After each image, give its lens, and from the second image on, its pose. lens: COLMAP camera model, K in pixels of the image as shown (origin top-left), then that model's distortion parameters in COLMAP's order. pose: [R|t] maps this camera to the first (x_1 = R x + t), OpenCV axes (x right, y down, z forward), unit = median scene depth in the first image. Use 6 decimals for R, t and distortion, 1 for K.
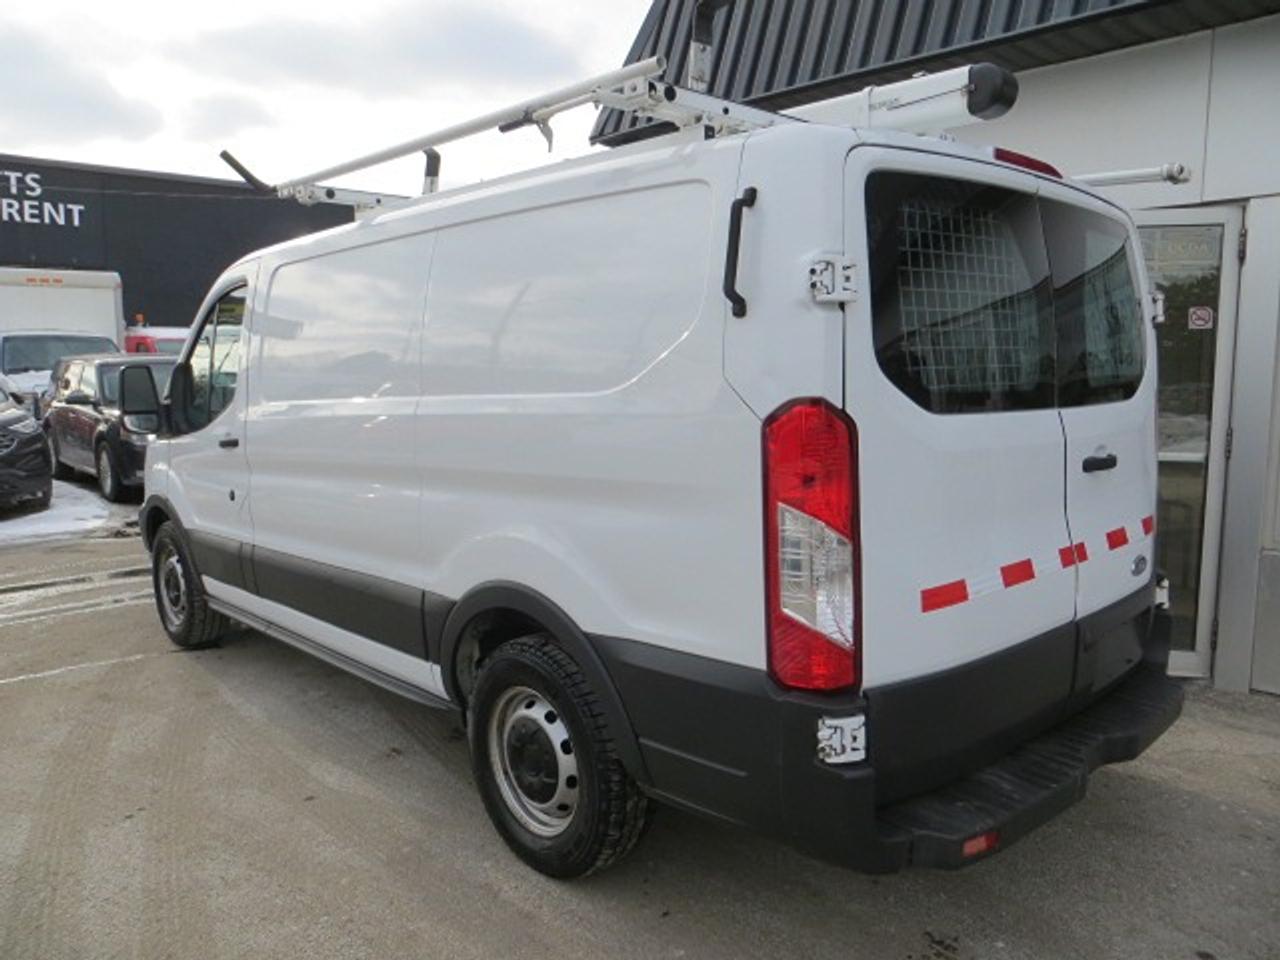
lens RADIAL K [[934.7, 0, 641.4], [0, 934.7, 484.4], [0, 0, 1]] dist [-0.003391, -0.008377]
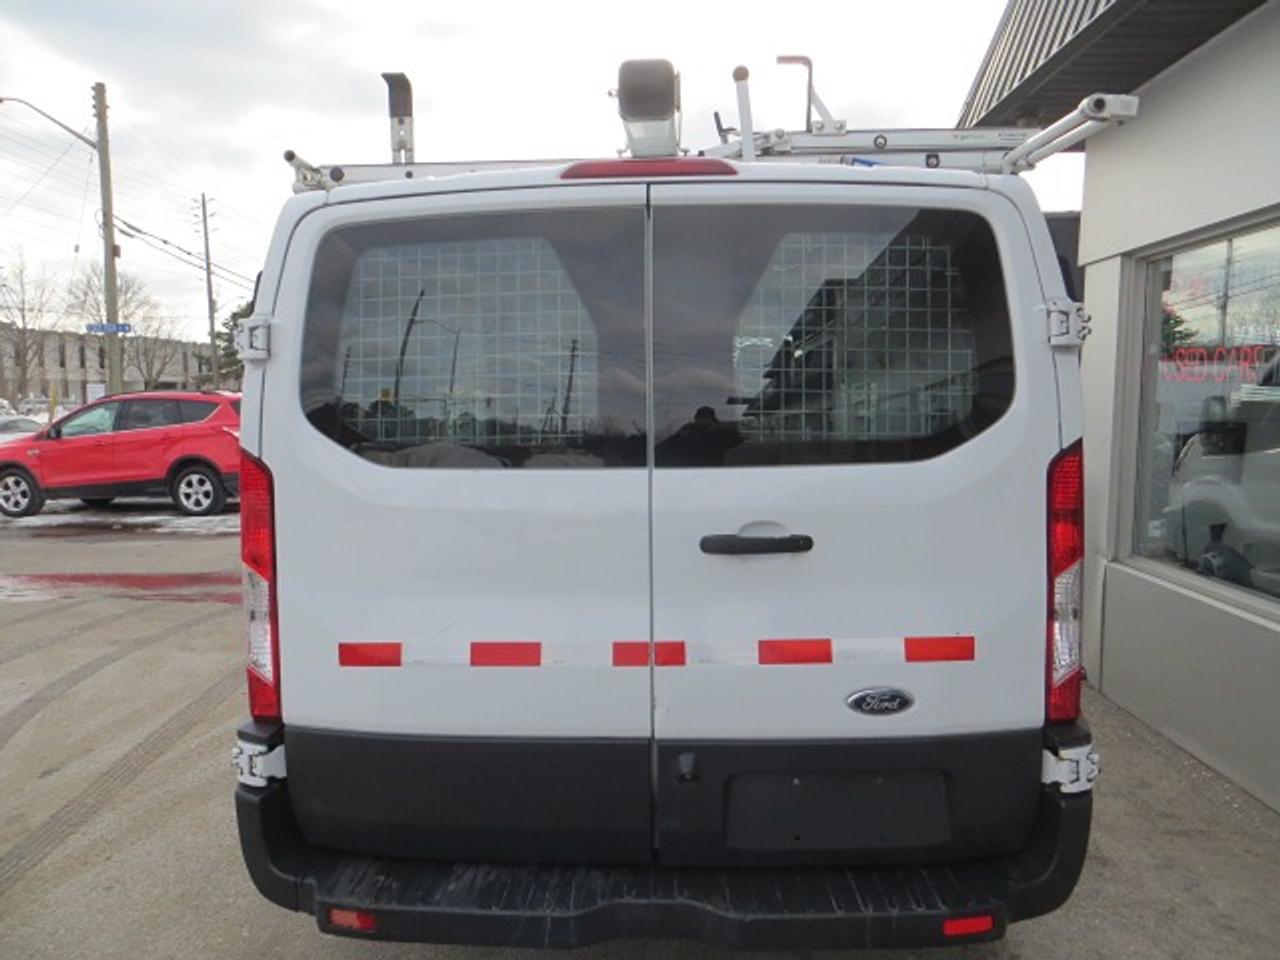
lens RADIAL K [[934.7, 0, 641.4], [0, 934.7, 484.4], [0, 0, 1]] dist [-0.003391, -0.008377]
pose [[0.692186, 0.066552, -0.718644, 1.301742], [-0.077671, 0.996825, 0.017503, -0.103263], [0.717527, 0.043702, 0.695158, 0.566018]]
